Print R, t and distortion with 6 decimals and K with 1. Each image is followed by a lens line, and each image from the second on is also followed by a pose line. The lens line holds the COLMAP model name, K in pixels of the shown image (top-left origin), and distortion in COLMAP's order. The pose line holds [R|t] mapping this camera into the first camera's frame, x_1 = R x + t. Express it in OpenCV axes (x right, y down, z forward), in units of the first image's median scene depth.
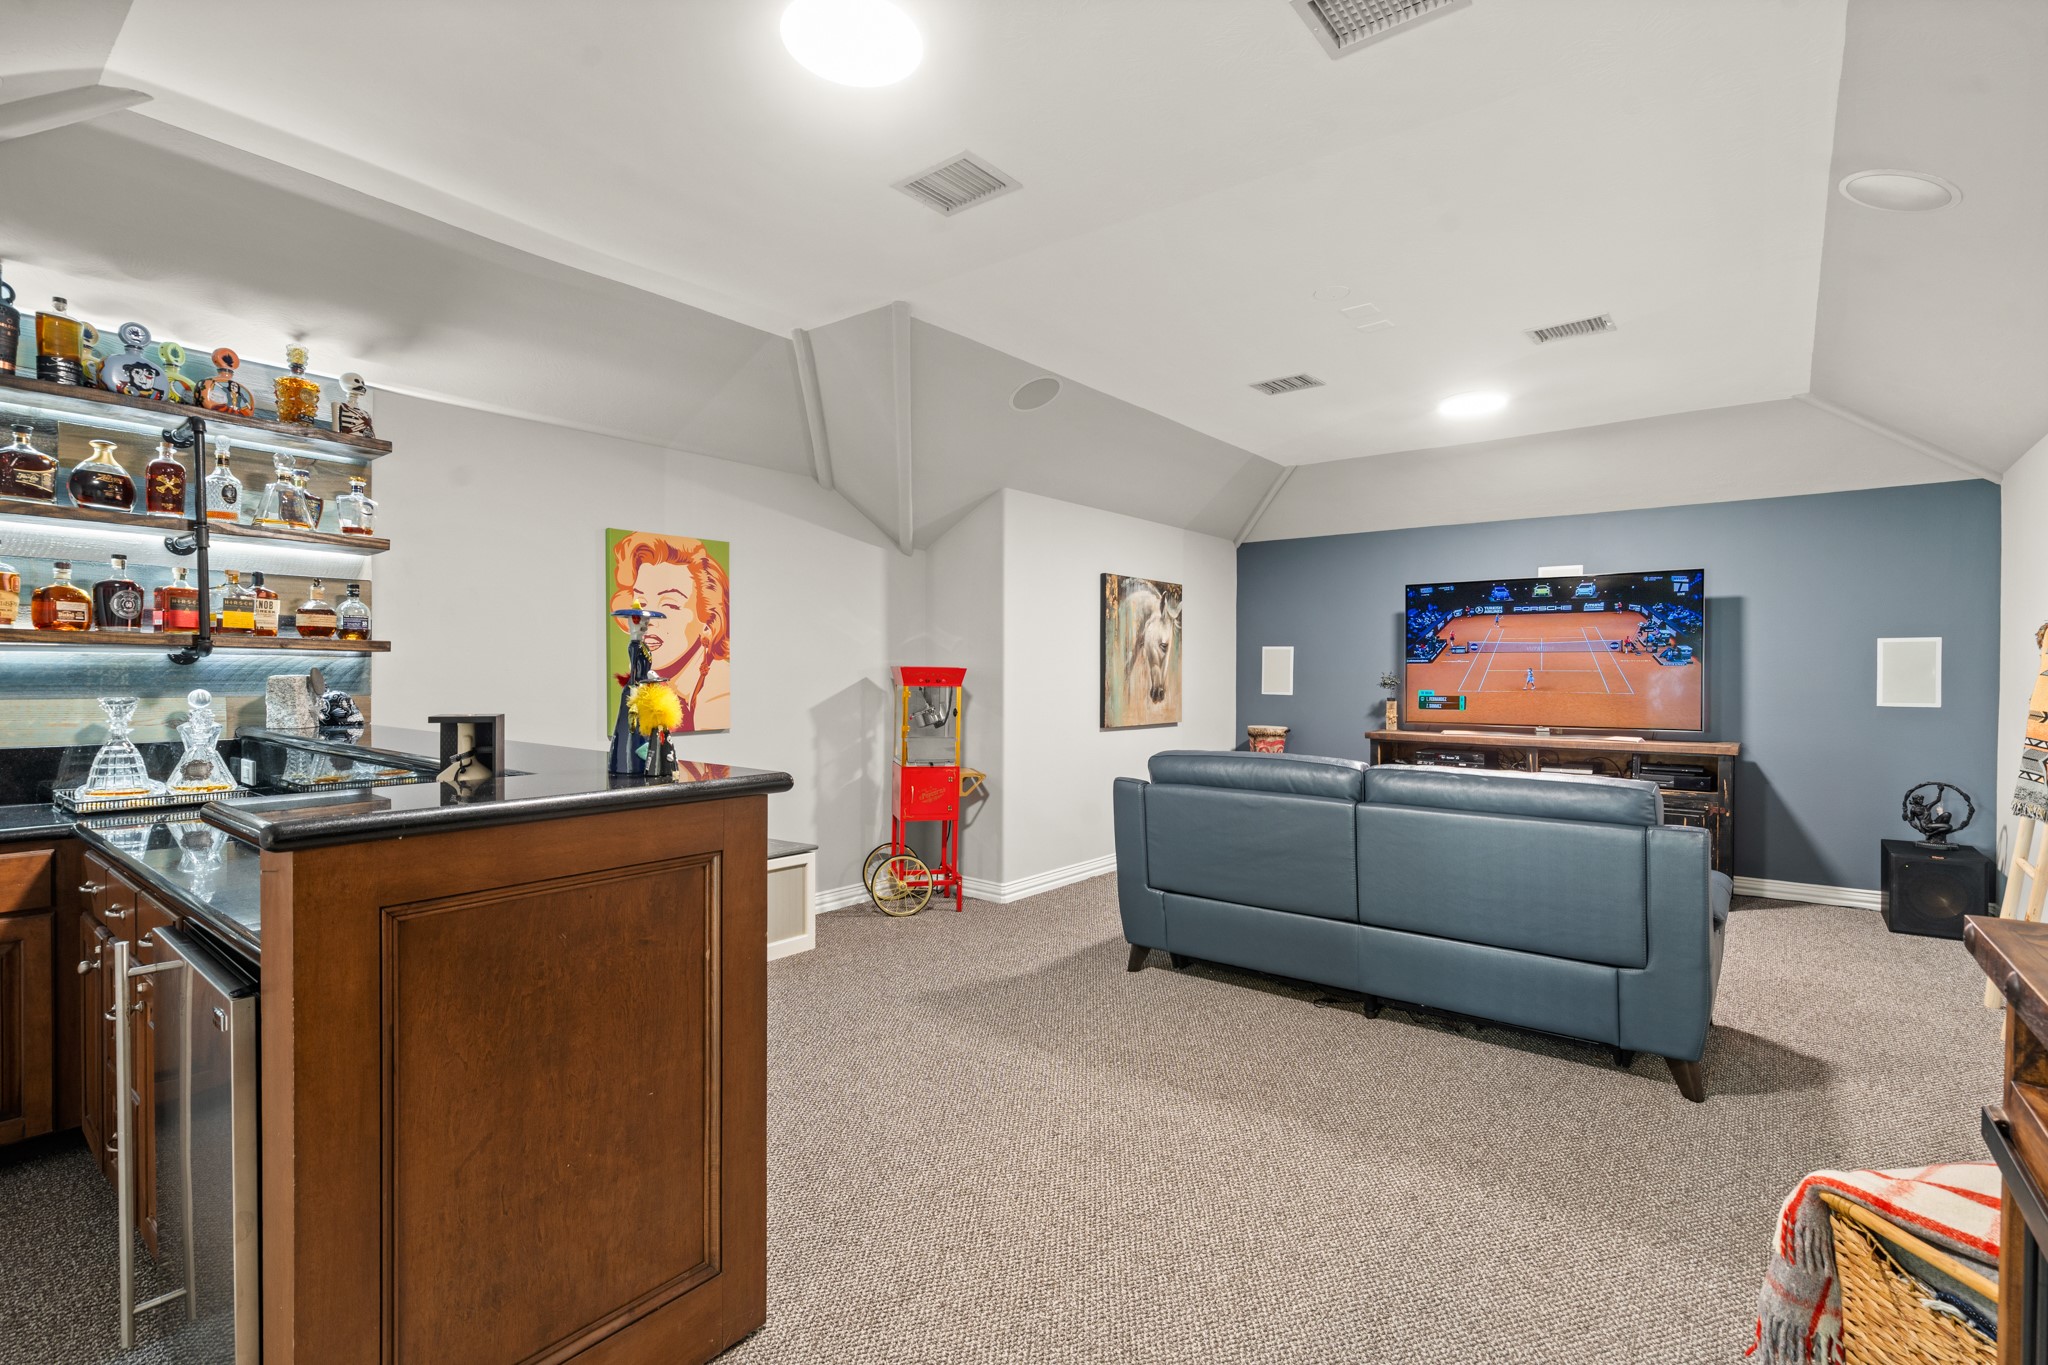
lens RADIAL K [[943.8, 0, 1018.3], [0, 943.8, 681.1], [0, 0, 1]] dist [0.011636, 0.000161]
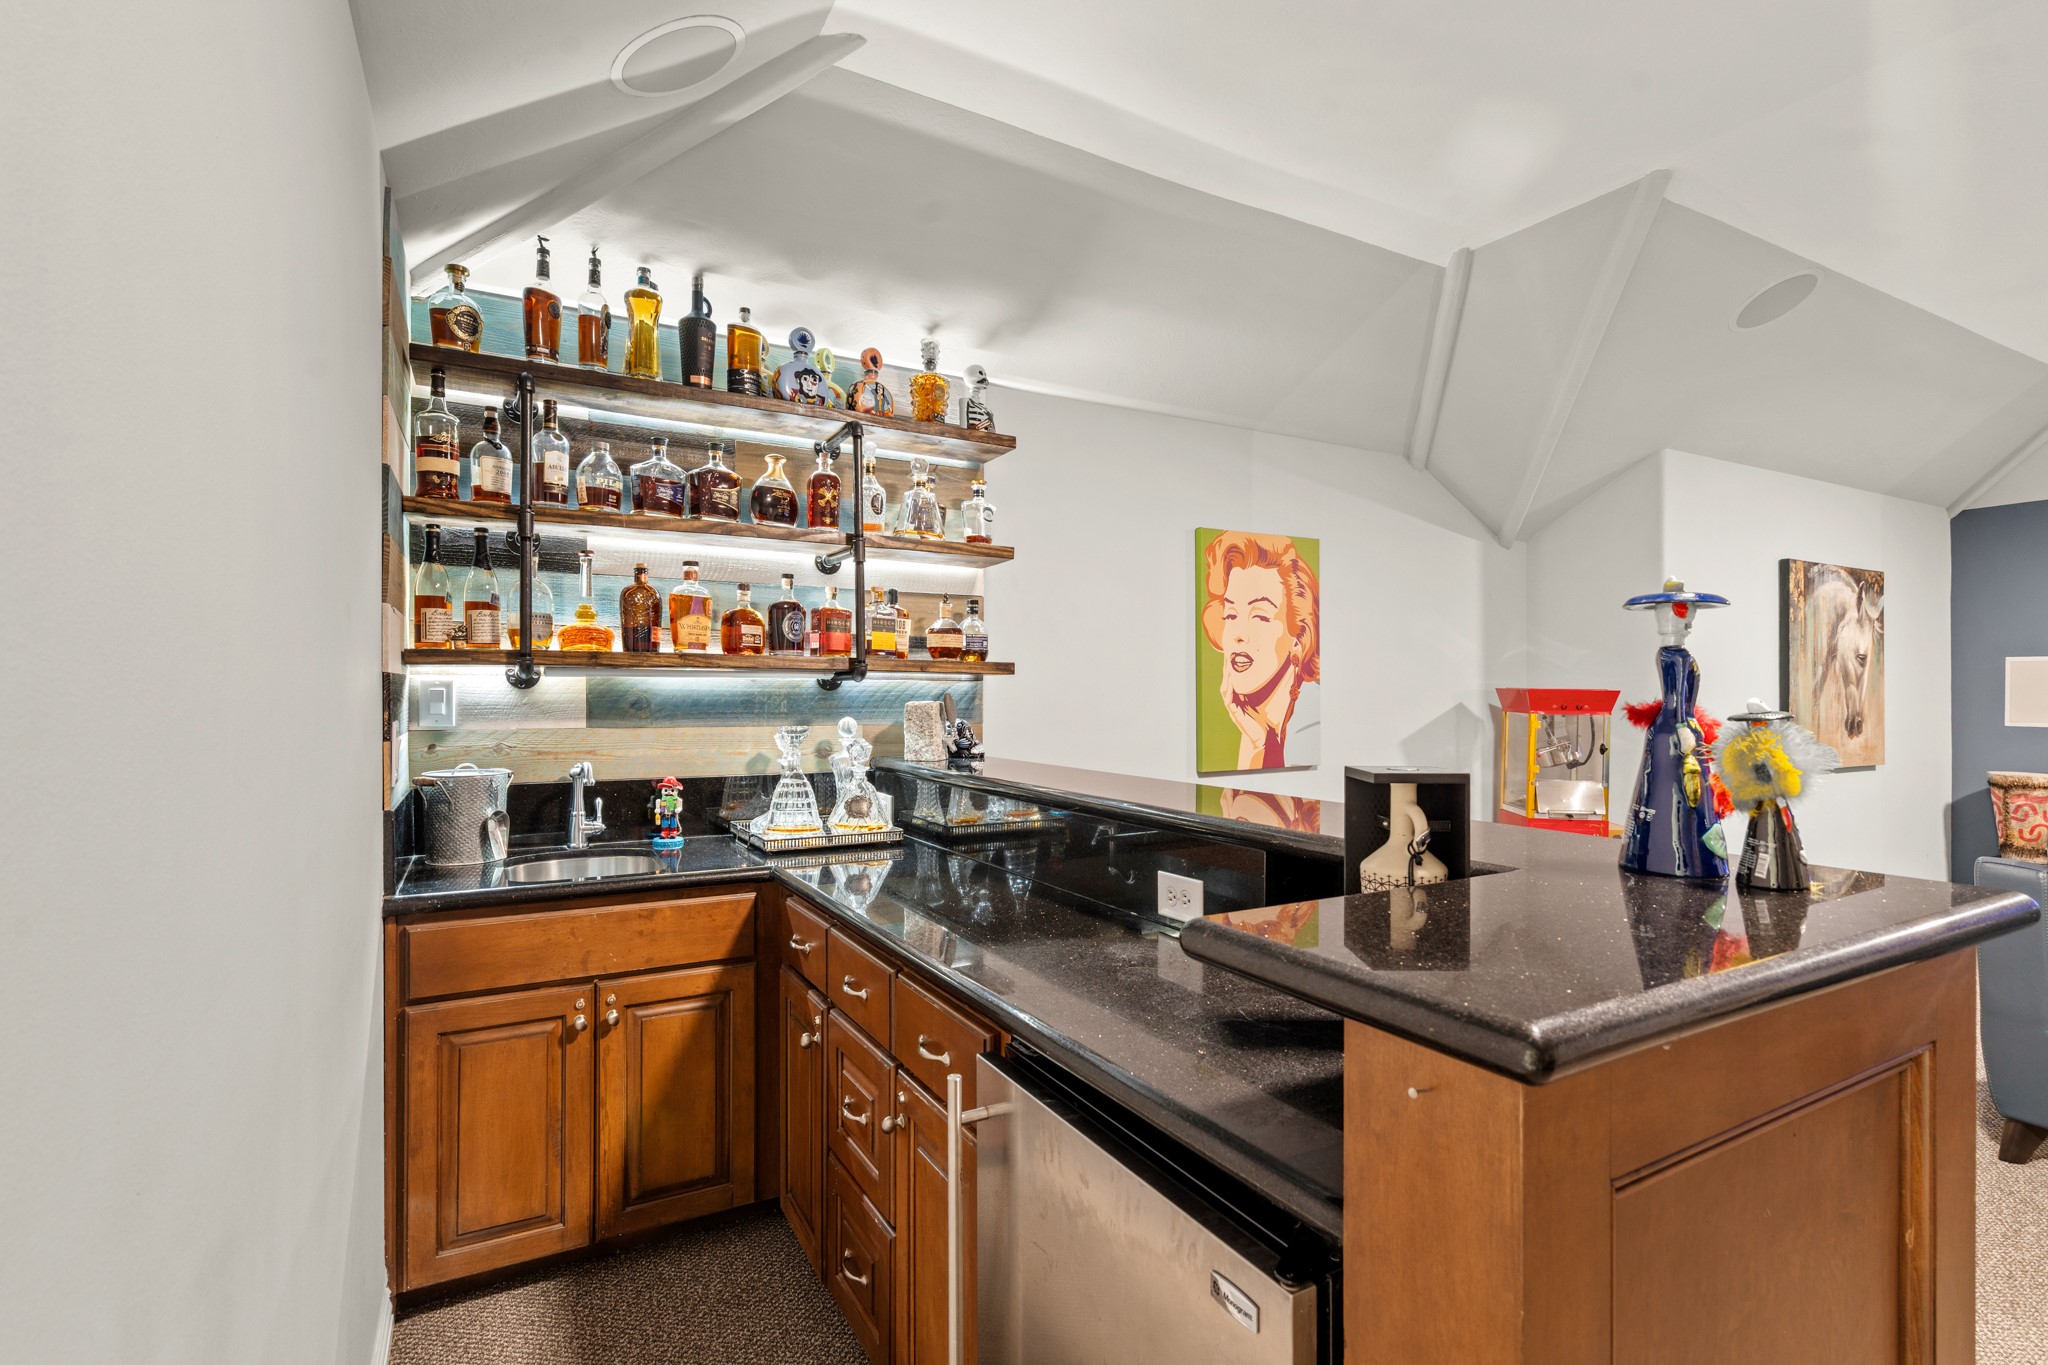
lens RADIAL K [[943.8, 0, 1023.2], [0, 943.8, 689.4], [0, 0, 1]] dist [0.011636, 0.000161]
pose [[0.933644, -0.004031, -0.358181, -0.344712], [-0.001089, 0.999900, -0.014093, -0.004975], [0.358202, 0.013548, 0.933546, 0.187994]]
